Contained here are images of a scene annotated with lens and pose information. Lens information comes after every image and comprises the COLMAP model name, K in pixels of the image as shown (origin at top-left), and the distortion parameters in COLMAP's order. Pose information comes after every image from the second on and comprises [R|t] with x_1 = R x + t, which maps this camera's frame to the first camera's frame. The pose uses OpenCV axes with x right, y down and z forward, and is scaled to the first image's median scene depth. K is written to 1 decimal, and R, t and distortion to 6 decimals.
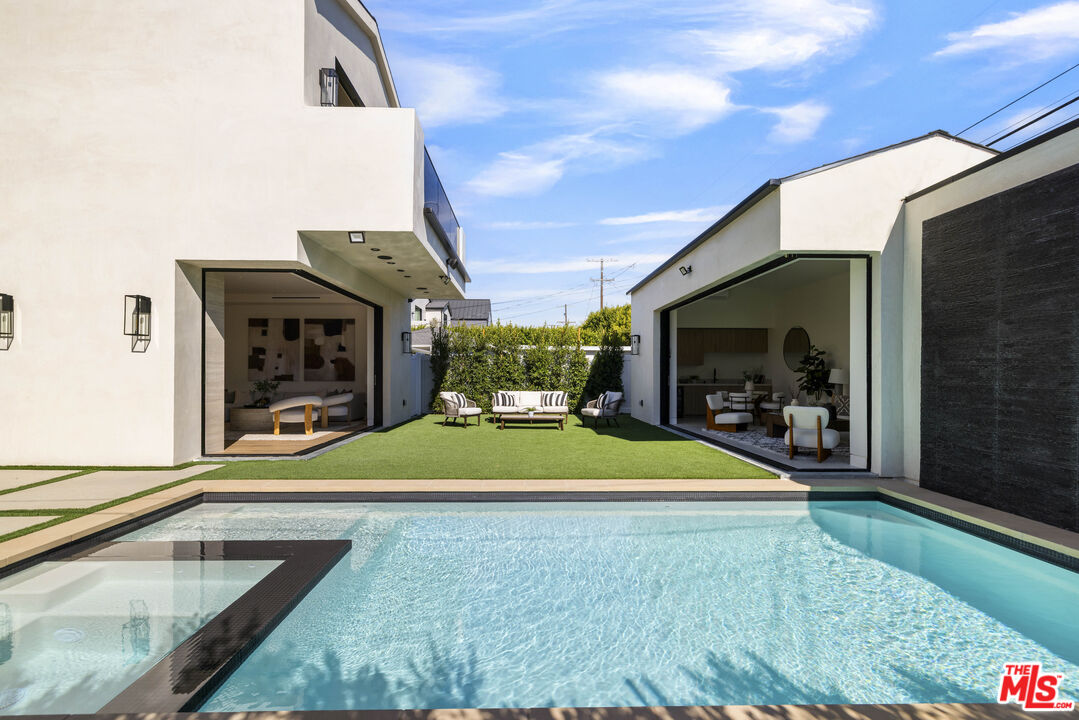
lens RADIAL K [[458.9, 0, 538.9], [0, 458.9, 377.3], [0, 0, 1]] dist [0.001756, 0.000078]
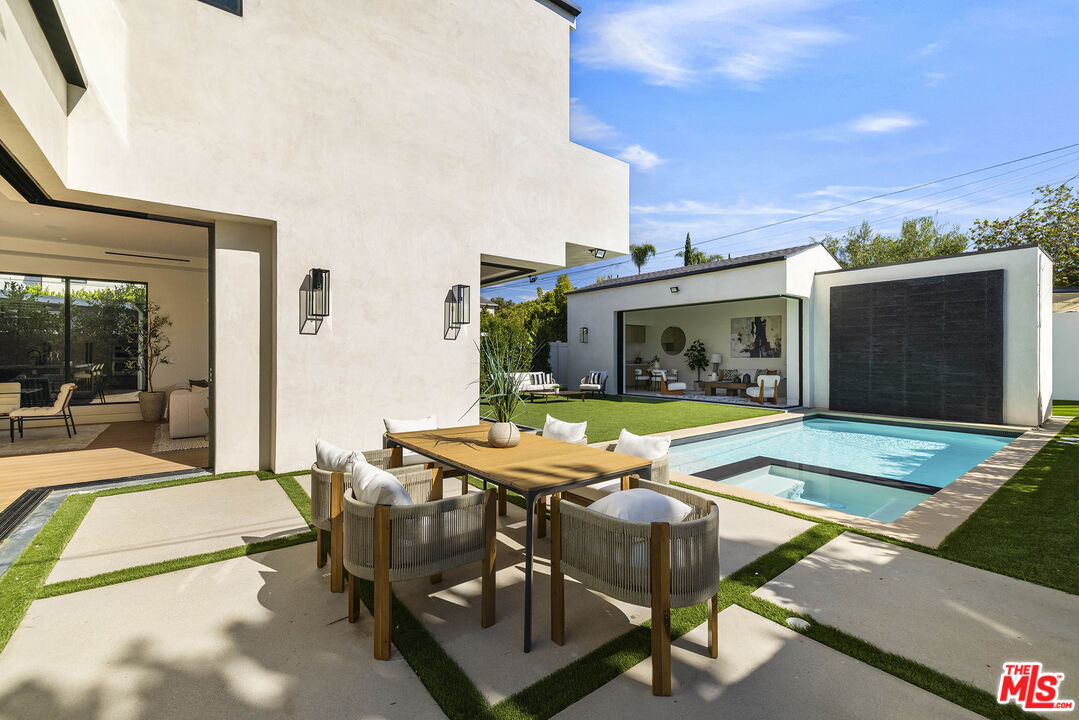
lens RADIAL K [[454.2, 0, 539.5], [0, 454.2, 360.0], [0, 0, 1]] dist [-0.000553, -0.000048]
pose [[0.808734, -0.007705, 0.588124, -1.314811], [0.006445, 0.999970, 0.004238, -0.011970], [-0.588139, 0.000363, 0.808760, 0.066698]]
